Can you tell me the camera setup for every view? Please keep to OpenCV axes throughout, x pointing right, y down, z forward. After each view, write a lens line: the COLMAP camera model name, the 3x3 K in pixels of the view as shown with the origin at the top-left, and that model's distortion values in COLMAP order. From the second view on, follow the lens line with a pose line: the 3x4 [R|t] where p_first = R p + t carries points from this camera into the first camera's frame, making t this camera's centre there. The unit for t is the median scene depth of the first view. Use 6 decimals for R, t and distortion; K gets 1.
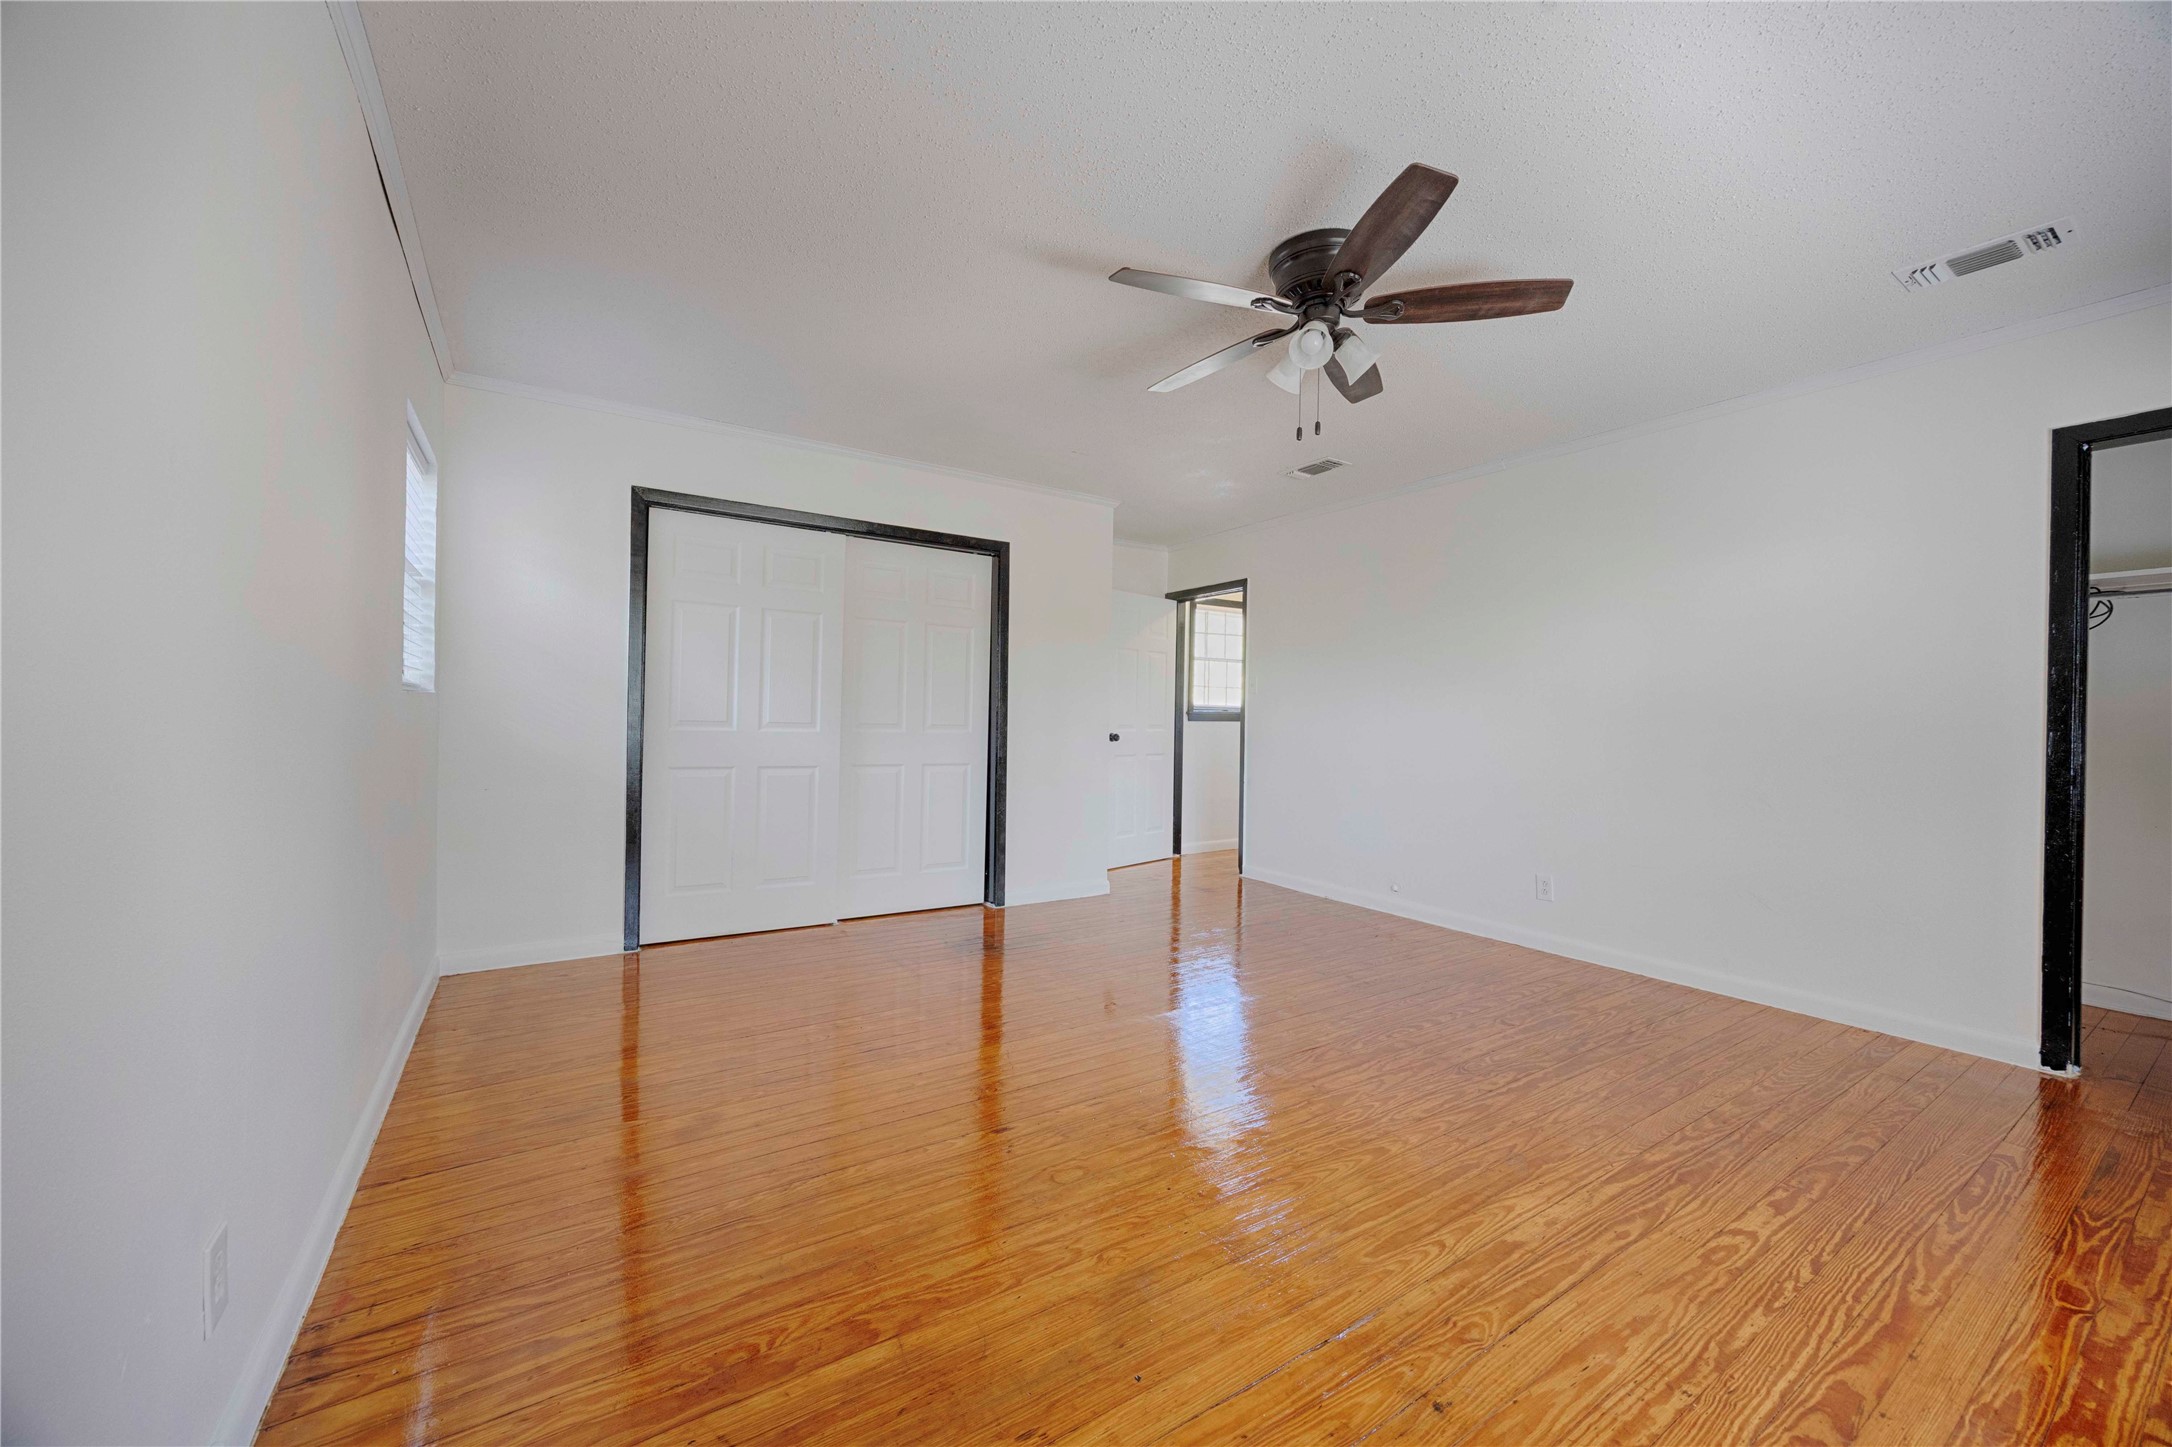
lens RADIAL K [[834.9, 0, 1090.3], [0, 834.9, 720.4], [0, 0, 1]] dist [-0.002961, -0.000177]
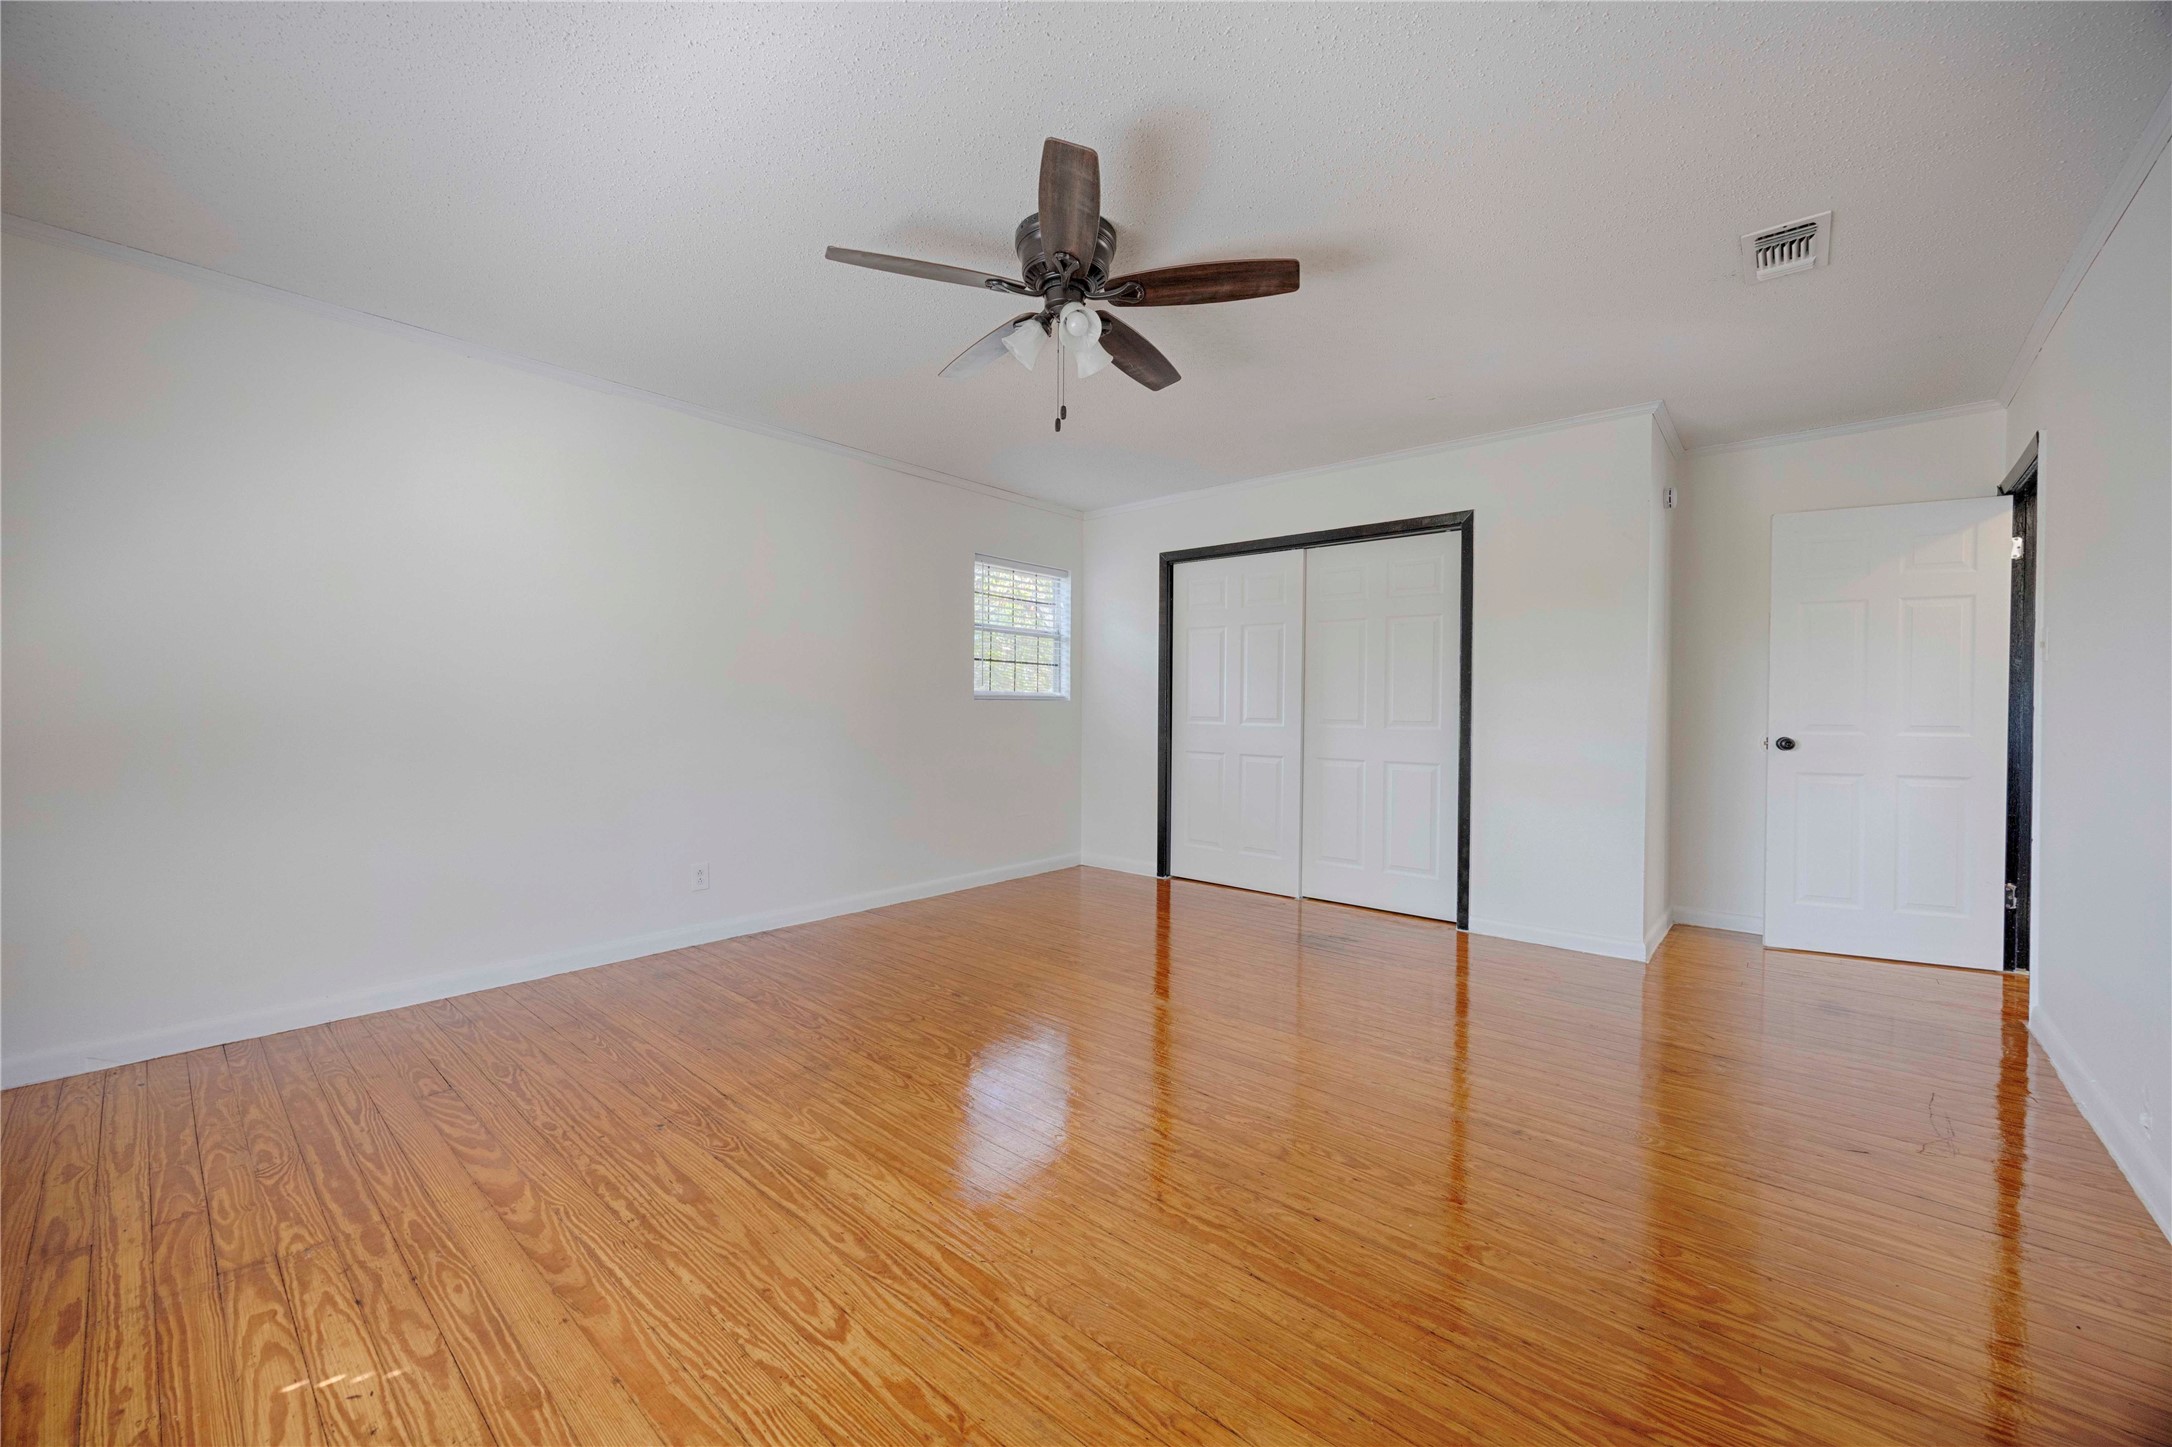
lens RADIAL K [[834.9, 0, 1090.3], [0, 834.9, 720.4], [0, 0, 1]] dist [-0.002961, -0.000177]
pose [[0.263876, 0.000116, -0.964557, 1.615263], [-0.005920, 0.999981, -0.001500, 0.019763], [0.964539, 0.006106, 0.263871, 1.004575]]
